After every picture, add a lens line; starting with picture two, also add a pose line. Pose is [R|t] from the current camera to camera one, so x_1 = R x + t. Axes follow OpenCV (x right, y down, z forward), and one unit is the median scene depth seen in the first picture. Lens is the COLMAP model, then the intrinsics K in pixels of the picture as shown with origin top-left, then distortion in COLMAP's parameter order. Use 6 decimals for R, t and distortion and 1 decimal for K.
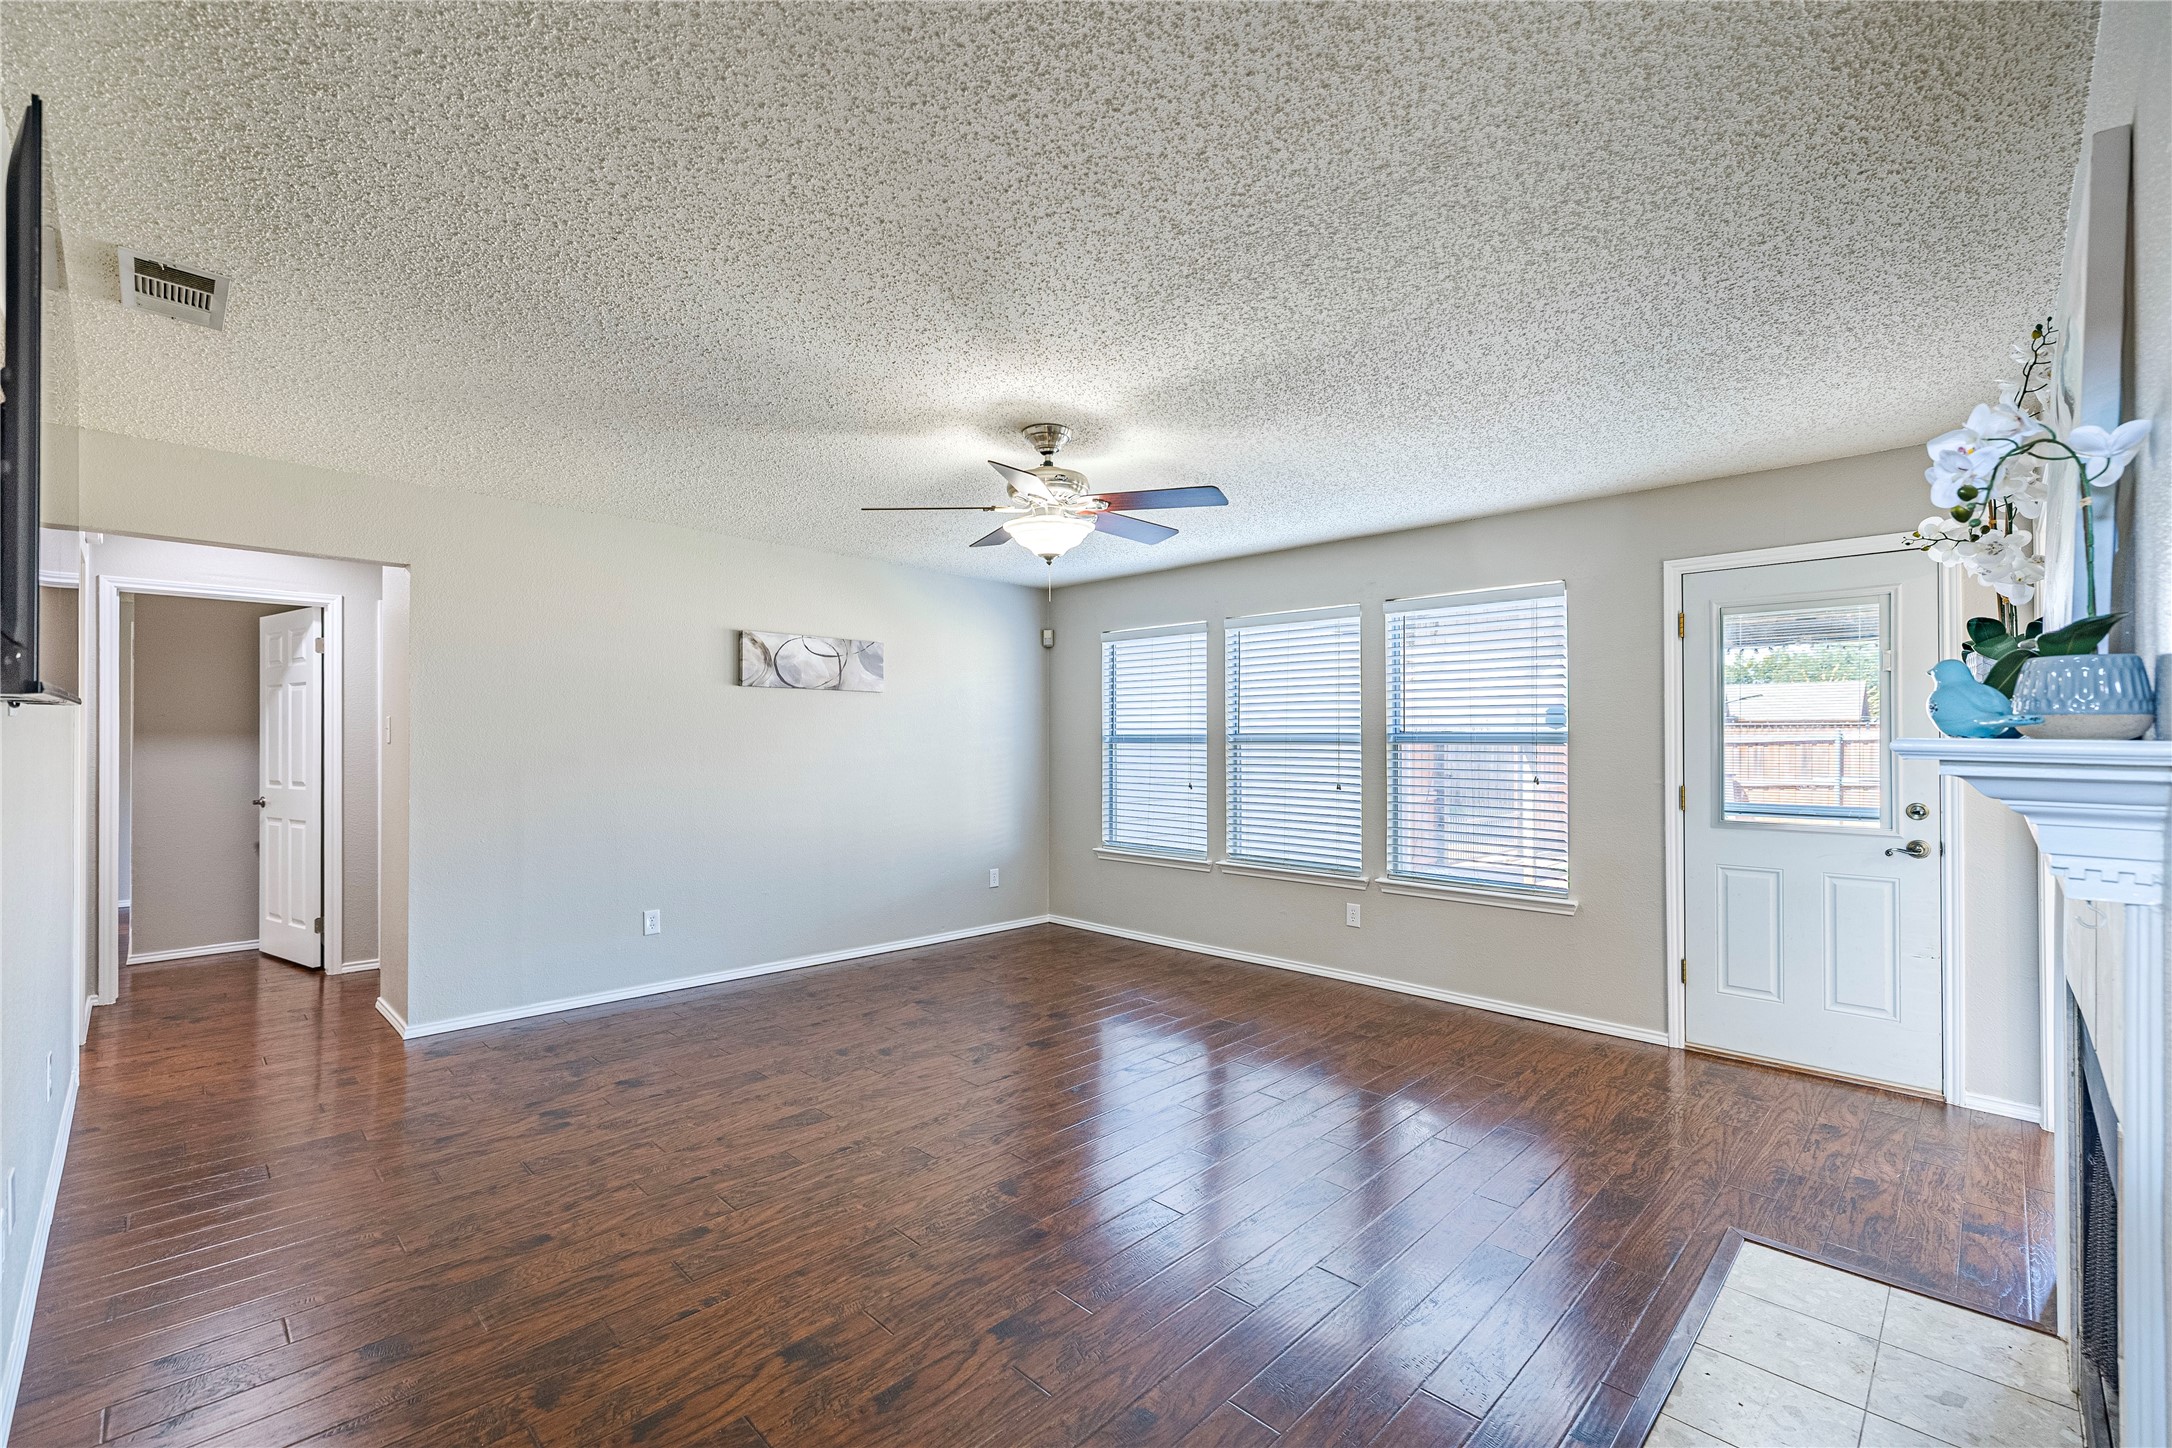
lens RADIAL K [[924.9, 0, 1088.1], [0, 924.9, 735.5], [0, 0, 1]] dist [-0.000119, -0.000029]
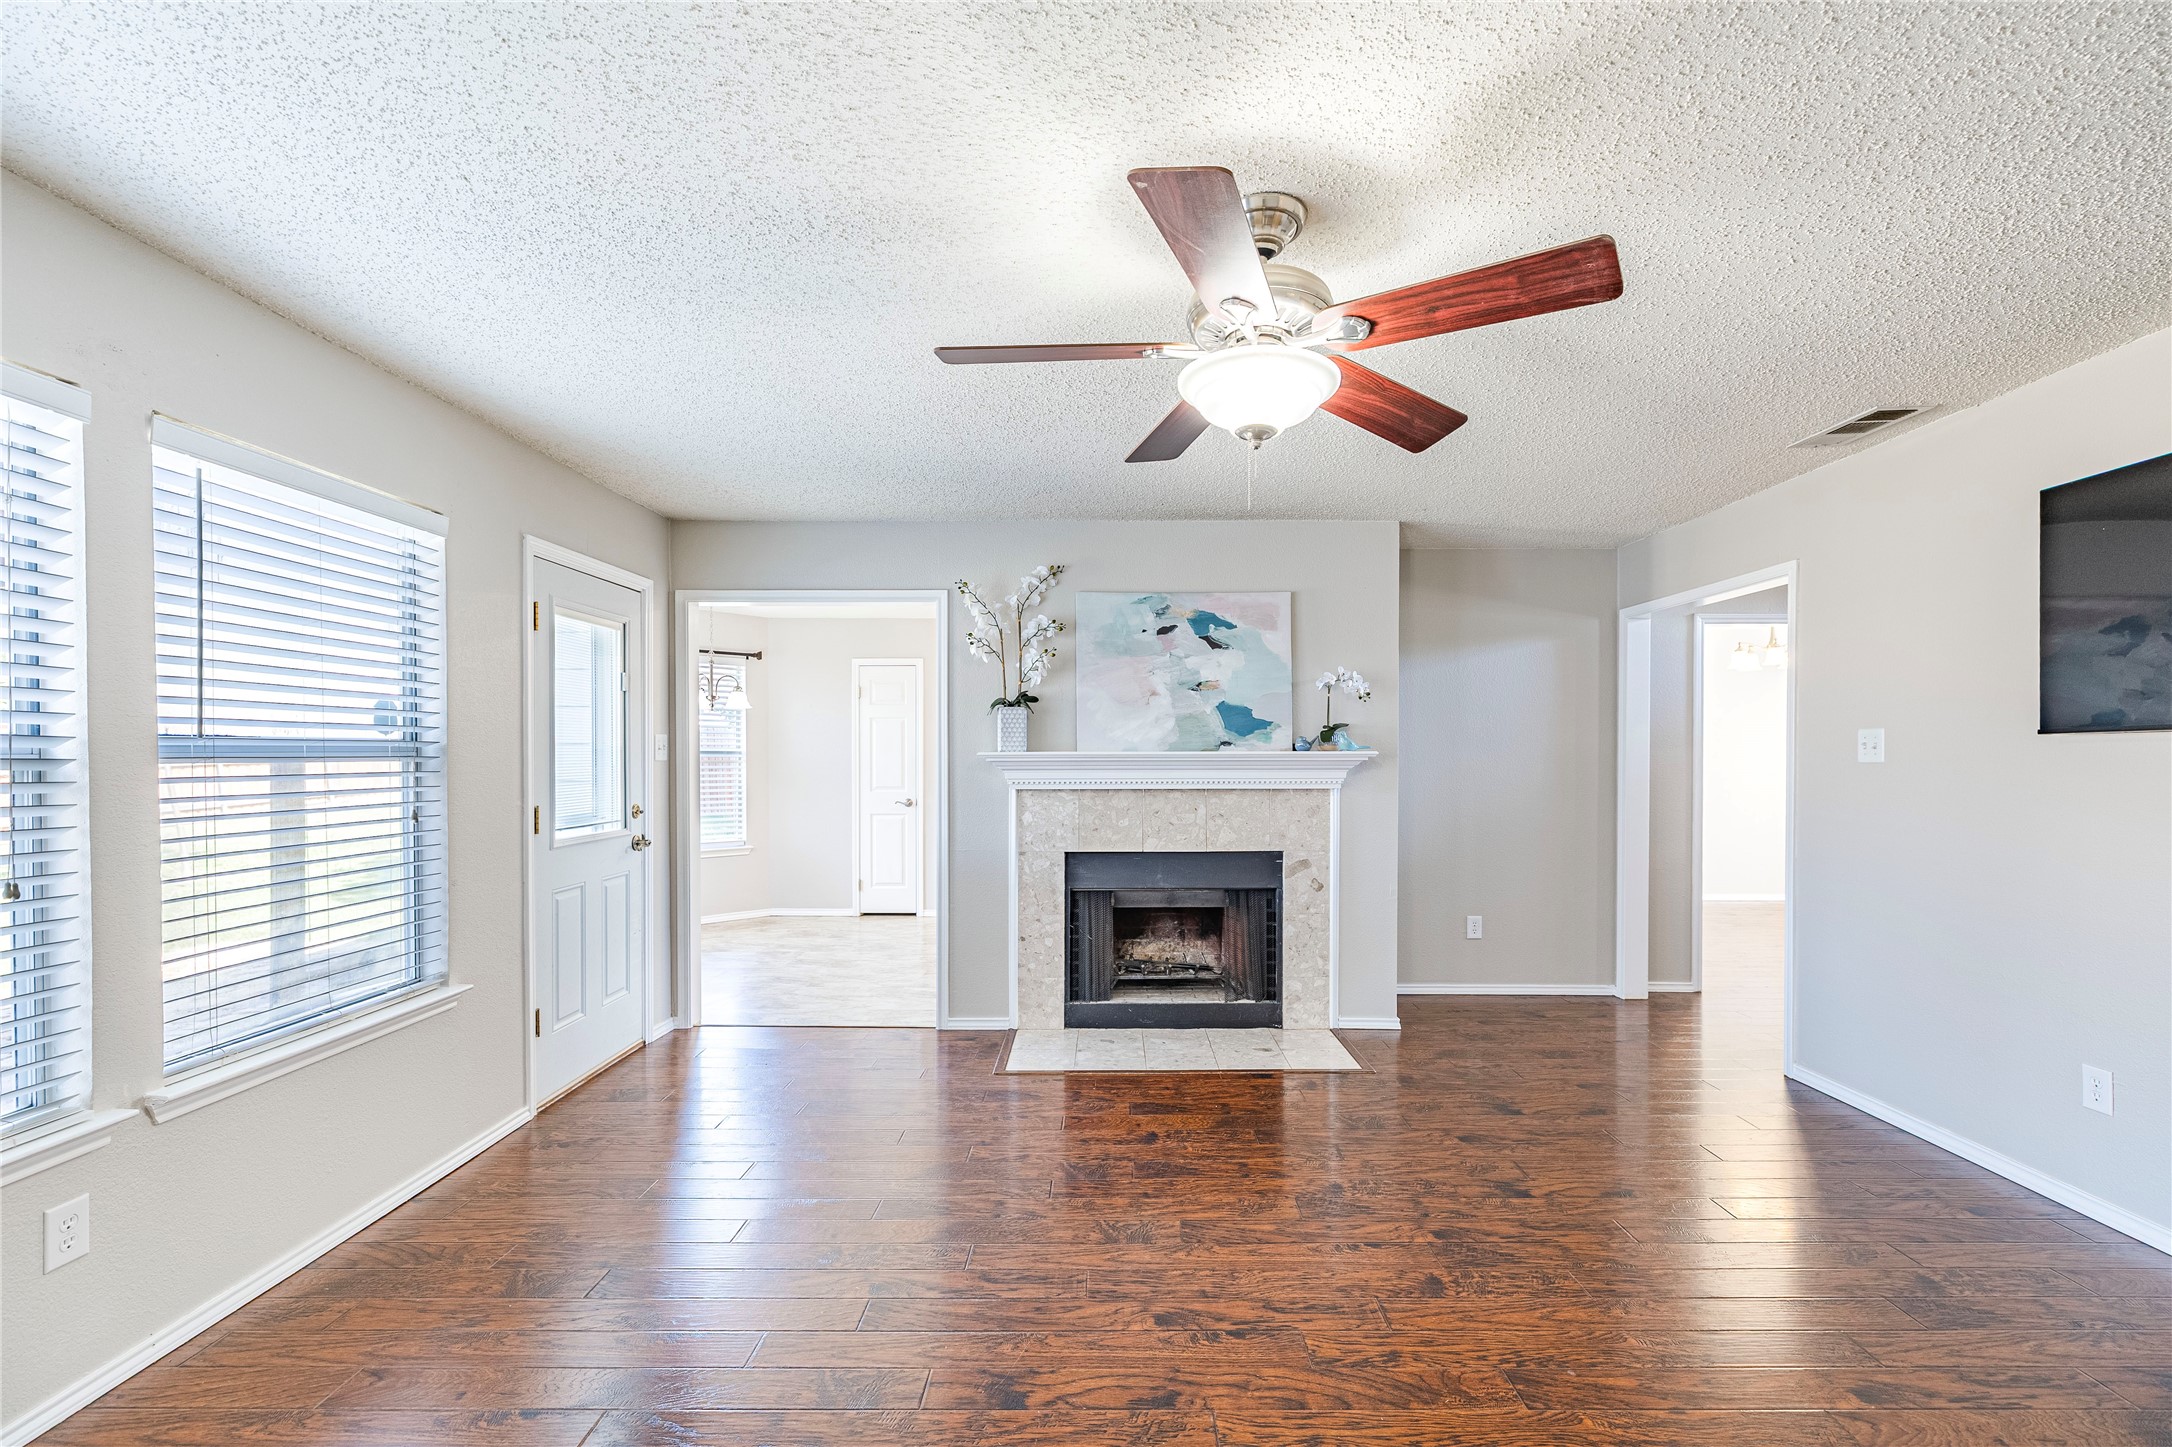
lens RADIAL K [[932.9, 0, 1081.5], [0, 932.9, 756.2], [0, 0, 1]] dist [0.000915, 0.000009]
pose [[-0.679687, -0.006025, 0.733478, -0.376138], [-0.004791, 0.999981, 0.003774, 0.003217], [-0.733487, -0.000949, -0.679703, 1.391607]]
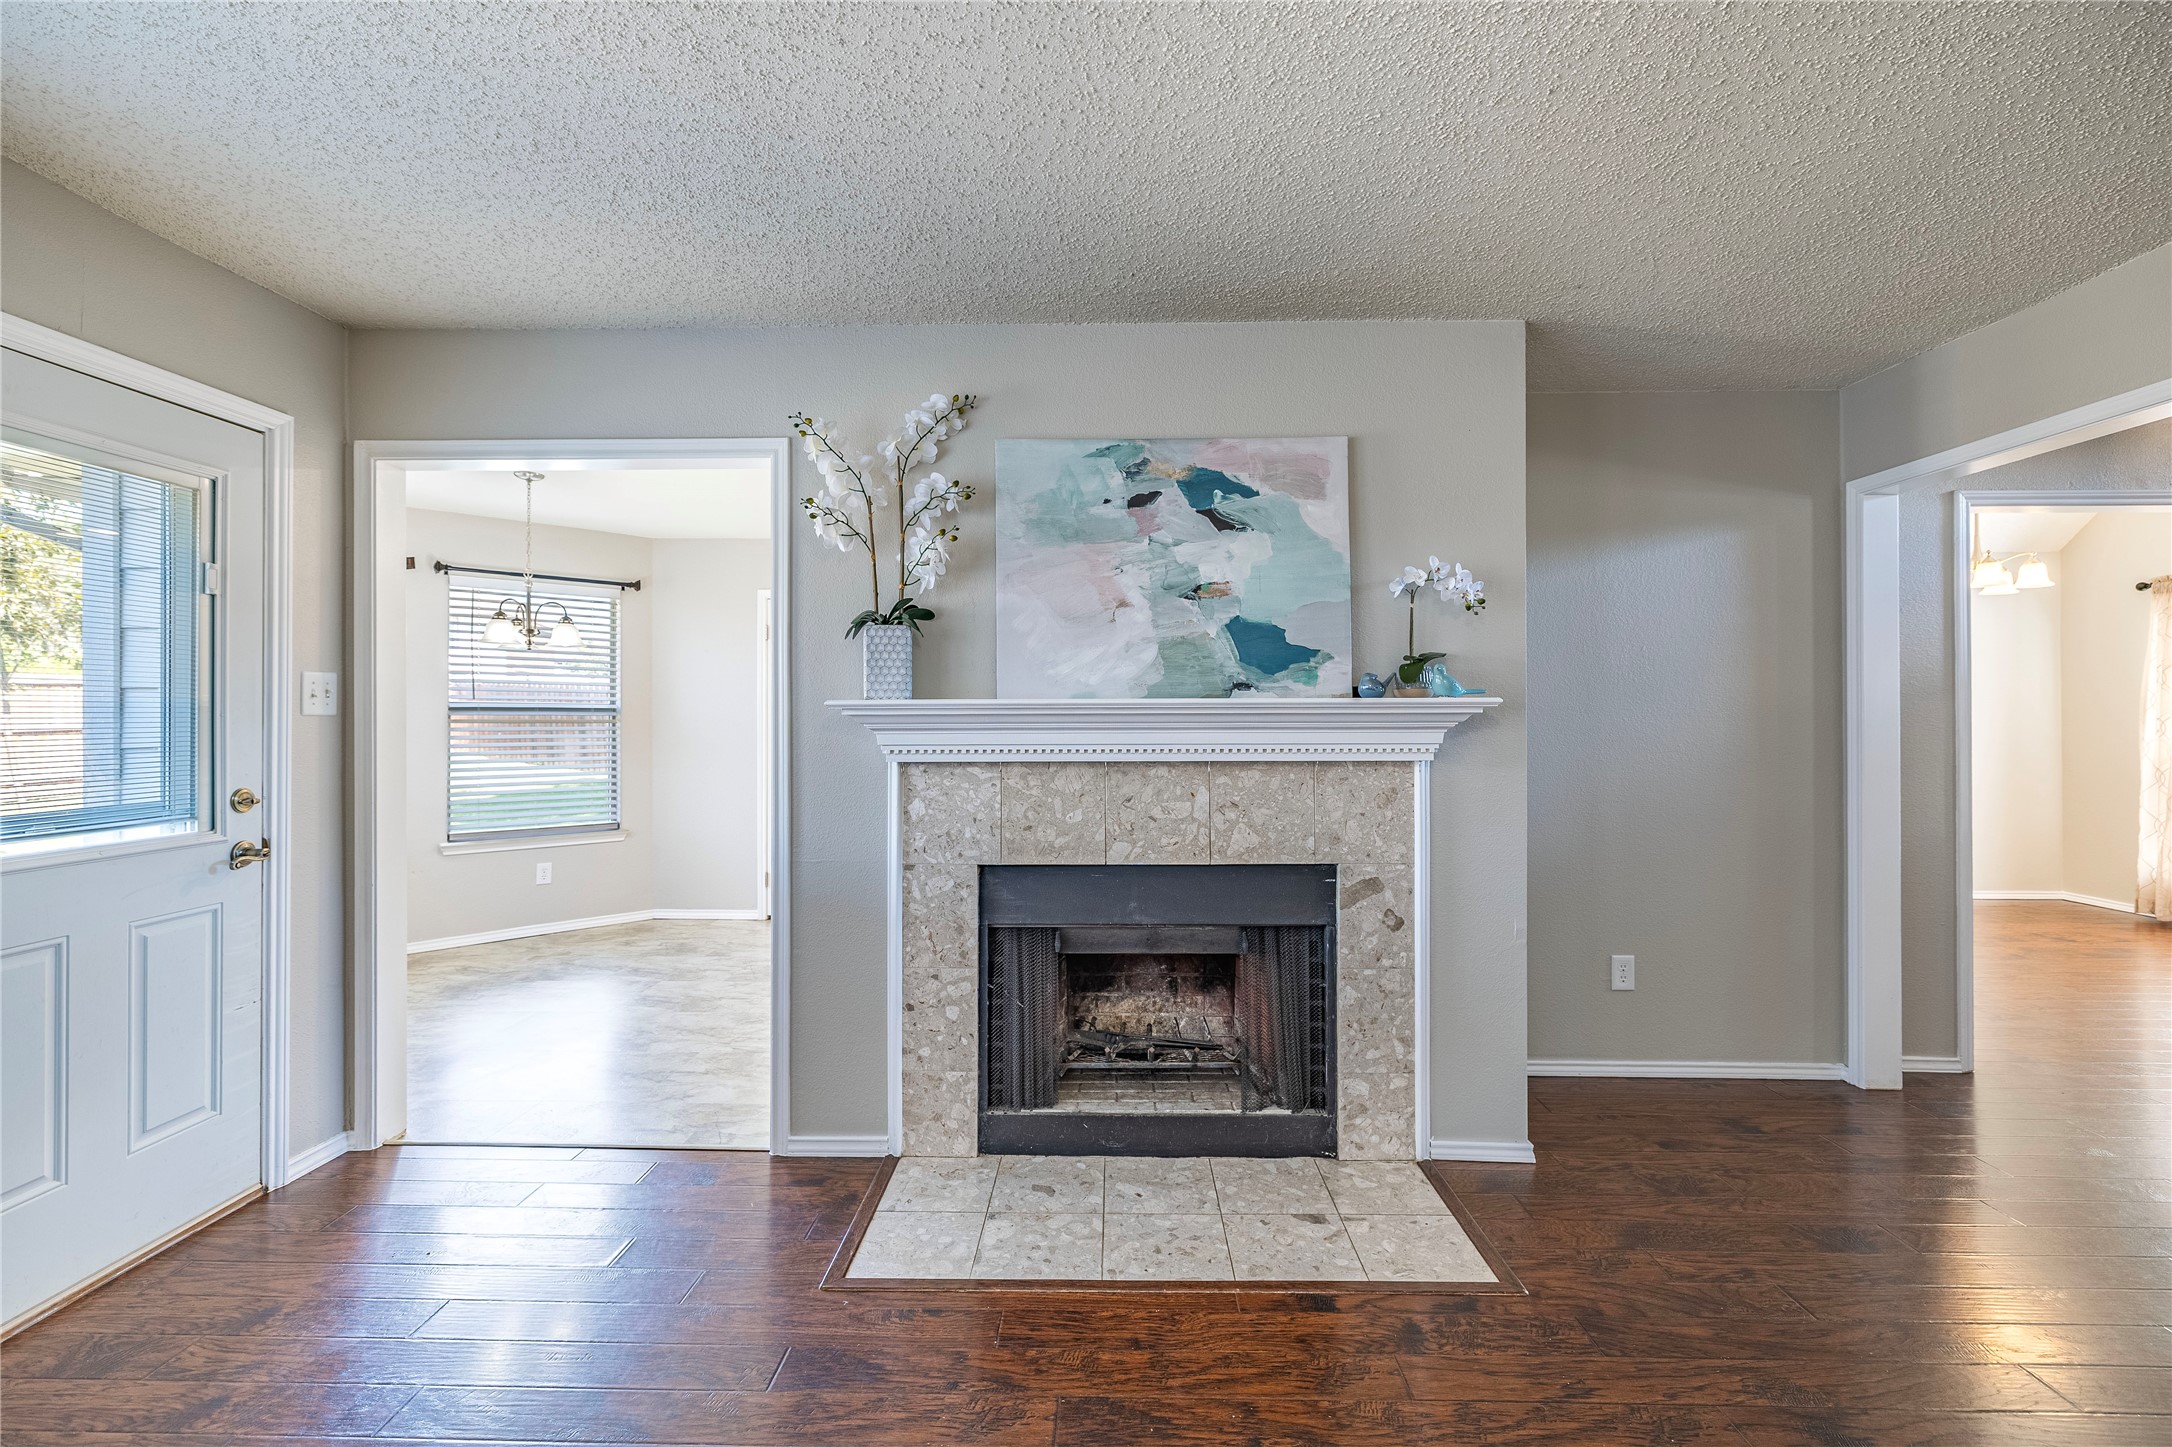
lens RADIAL K [[936.0, 0, 1083.4], [0, 936.0, 693.9], [0, 0, 1]] dist [-0.003453, -0.000529]
pose [[-0.678491, 0.014184, 0.734472, -0.063291], [-0.004486, 0.999715, -0.023450, 0.014623], [-0.734595, -0.019206, -0.678233, 1.012044]]
